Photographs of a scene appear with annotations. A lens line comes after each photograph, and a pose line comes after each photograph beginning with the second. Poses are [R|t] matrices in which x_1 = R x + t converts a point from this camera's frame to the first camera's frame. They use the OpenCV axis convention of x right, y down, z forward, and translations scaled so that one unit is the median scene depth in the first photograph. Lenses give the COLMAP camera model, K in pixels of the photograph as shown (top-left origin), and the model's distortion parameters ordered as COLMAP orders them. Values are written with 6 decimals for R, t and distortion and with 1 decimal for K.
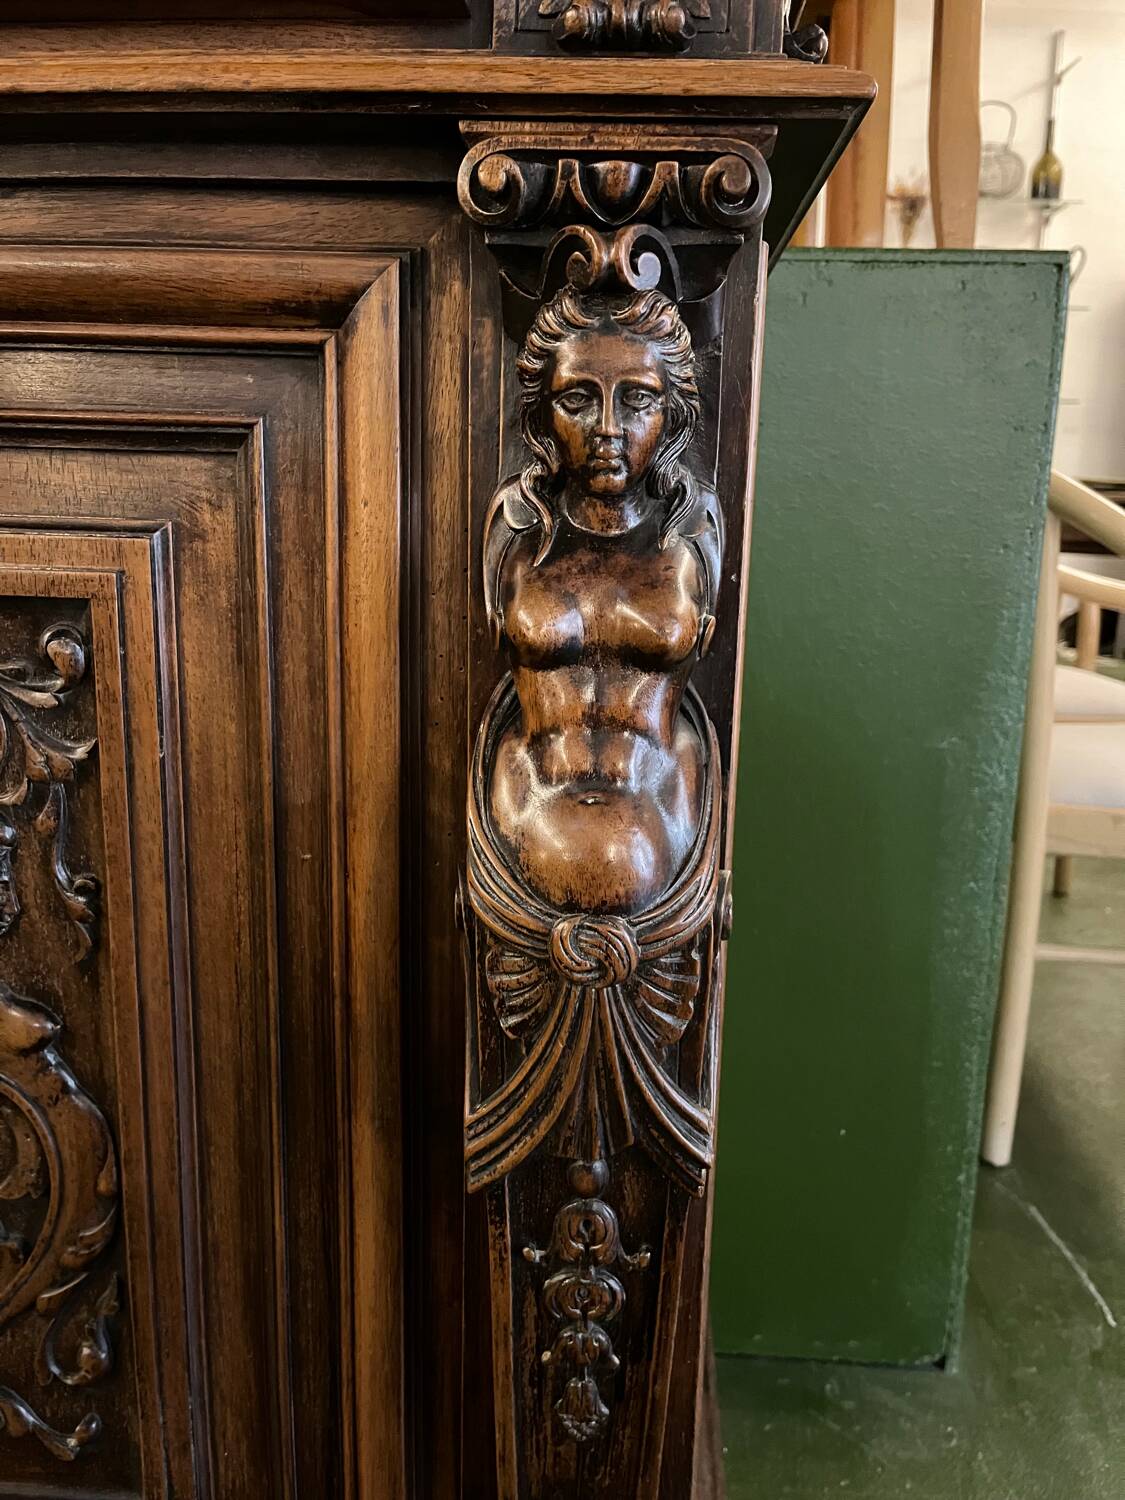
lens RADIAL K [[1140.9, 0, 569.3], [0, 1140.9, 745.7], [0, 0, 1]] dist [0.063261, -0.114020]
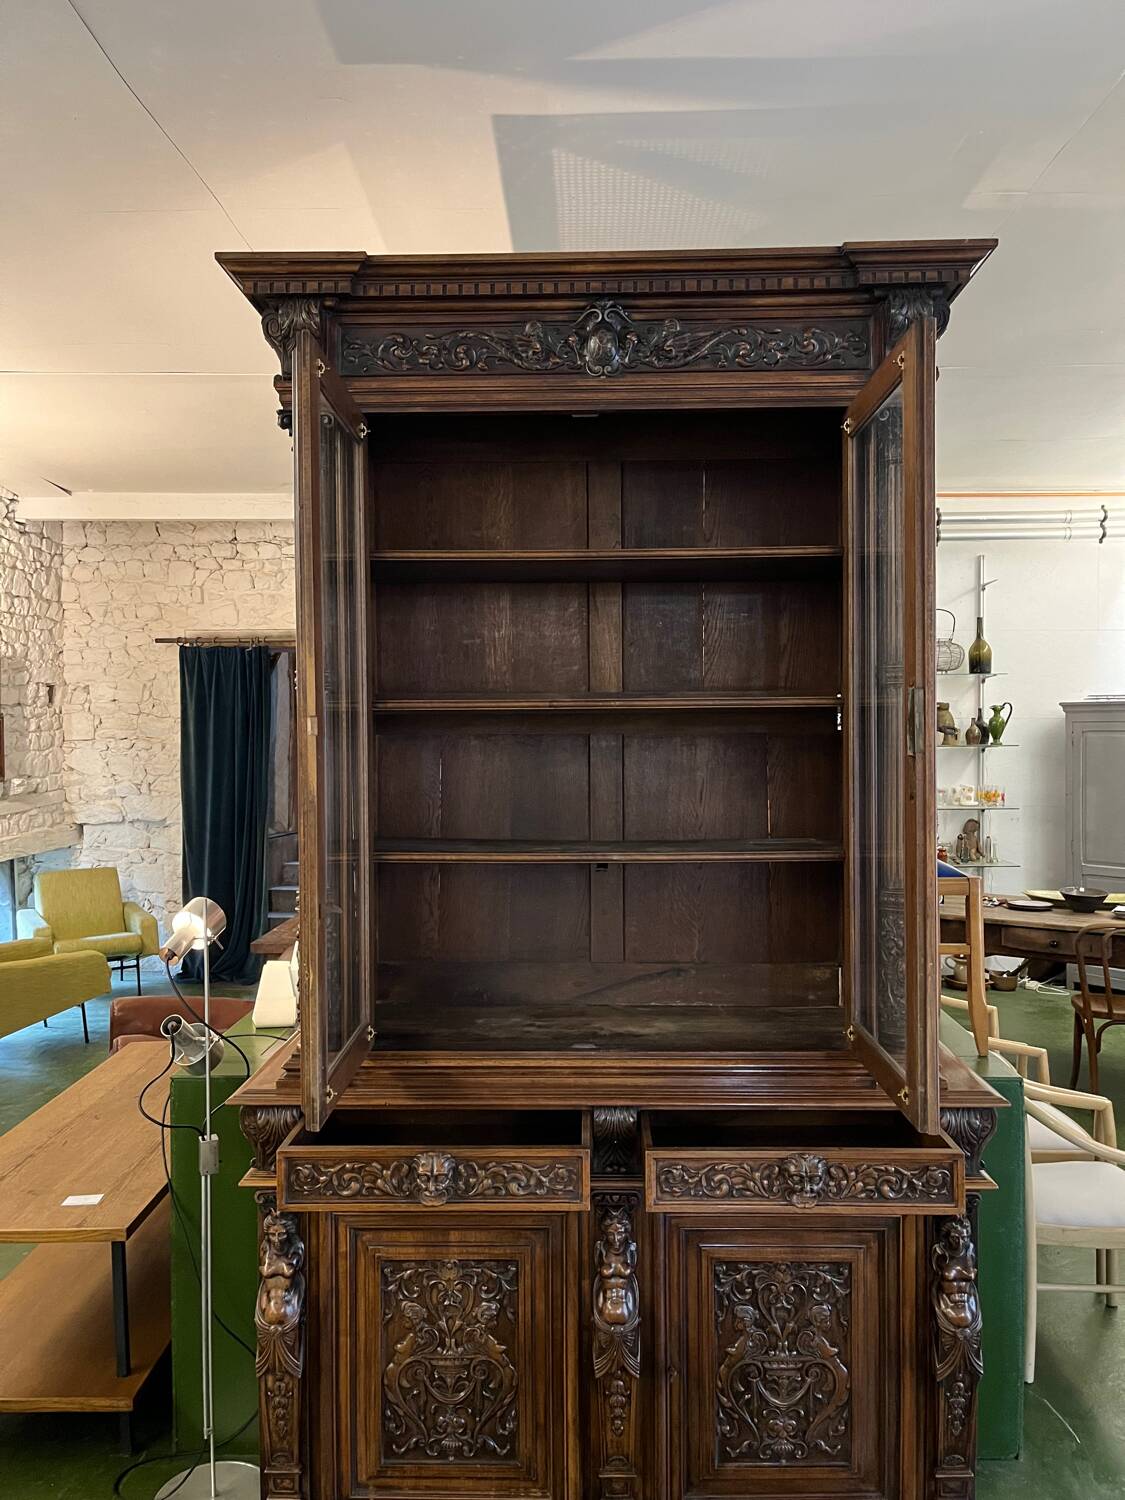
lens RADIAL K [[1116.6, 0, 562.5], [0, 1116.6, 750.0], [0, 0, 1]] dist [0.106052, -0.156884]
pose [[0.999314, -0.030967, 0.020317, -1.773511], [0.034306, 0.980655, -0.192713, -1.471835], [-0.013957, 0.193278, 0.981045, -4.532740]]
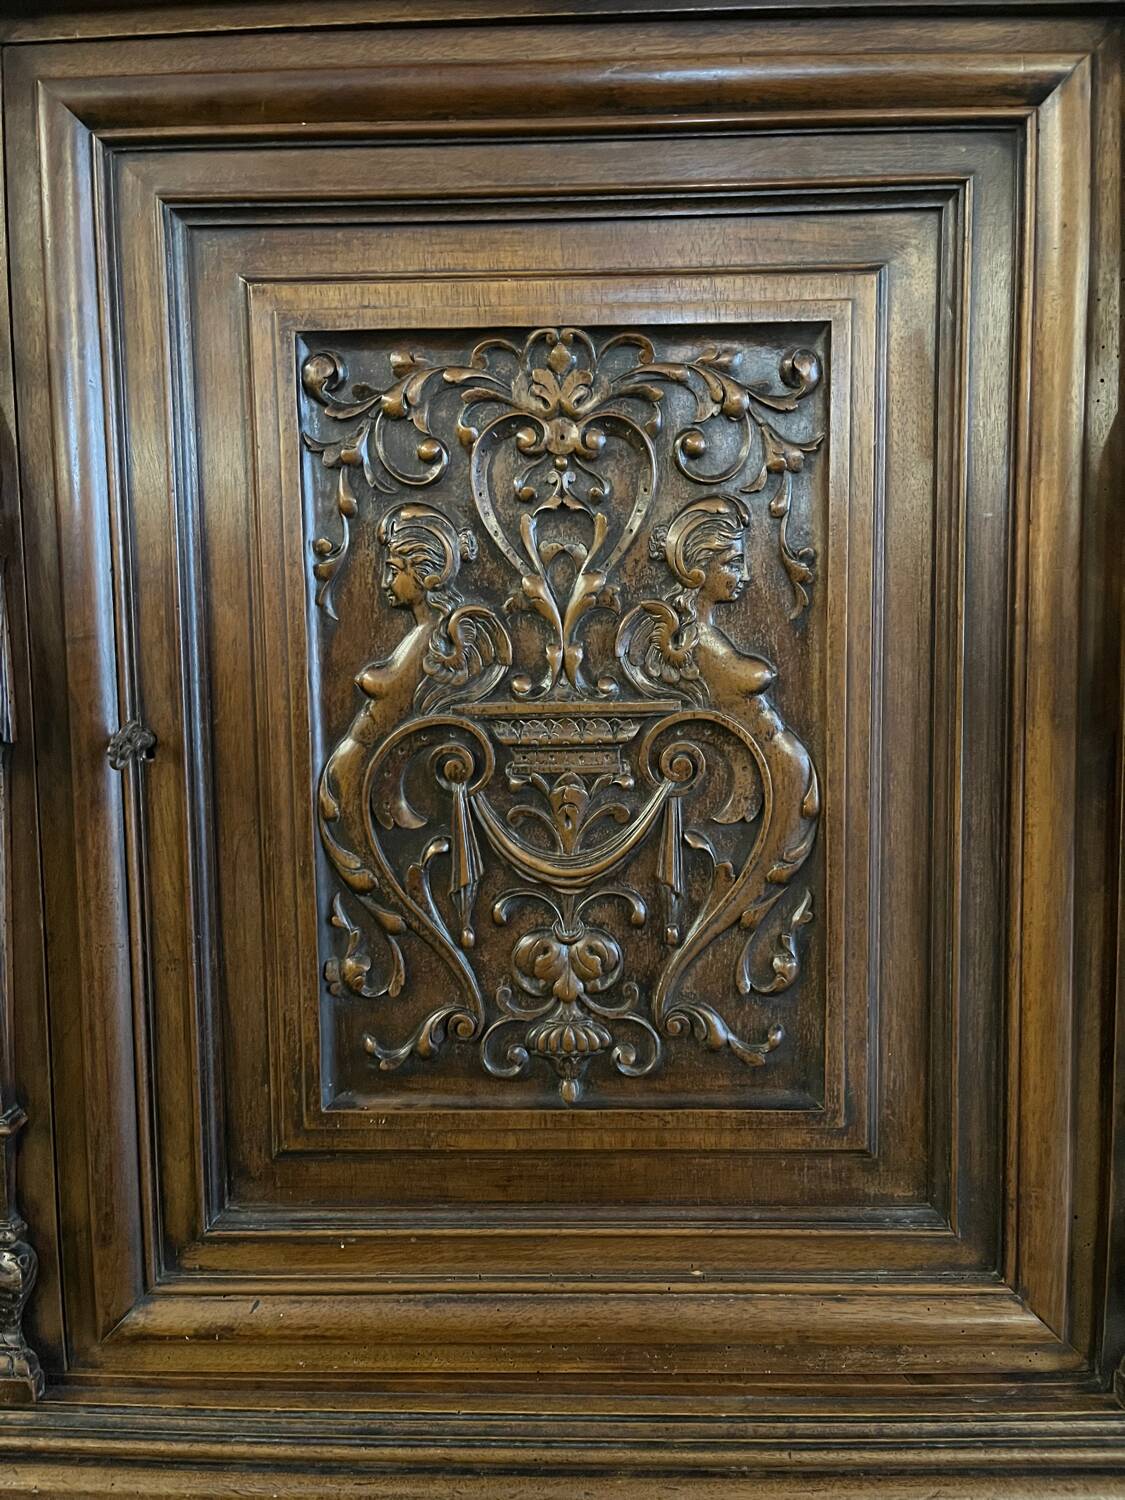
lens RADIAL K [[1118.1, 0, 555.9], [0, 1118.1, 752.6], [0, 0, 1]] dist [0.062670, -0.099594]
pose [[0.999212, -0.039664, -0.001318, -0.755643], [0.039249, 0.992586, -0.115031, 0.508612], [0.005870, 0.114889, 0.993361, -0.246780]]
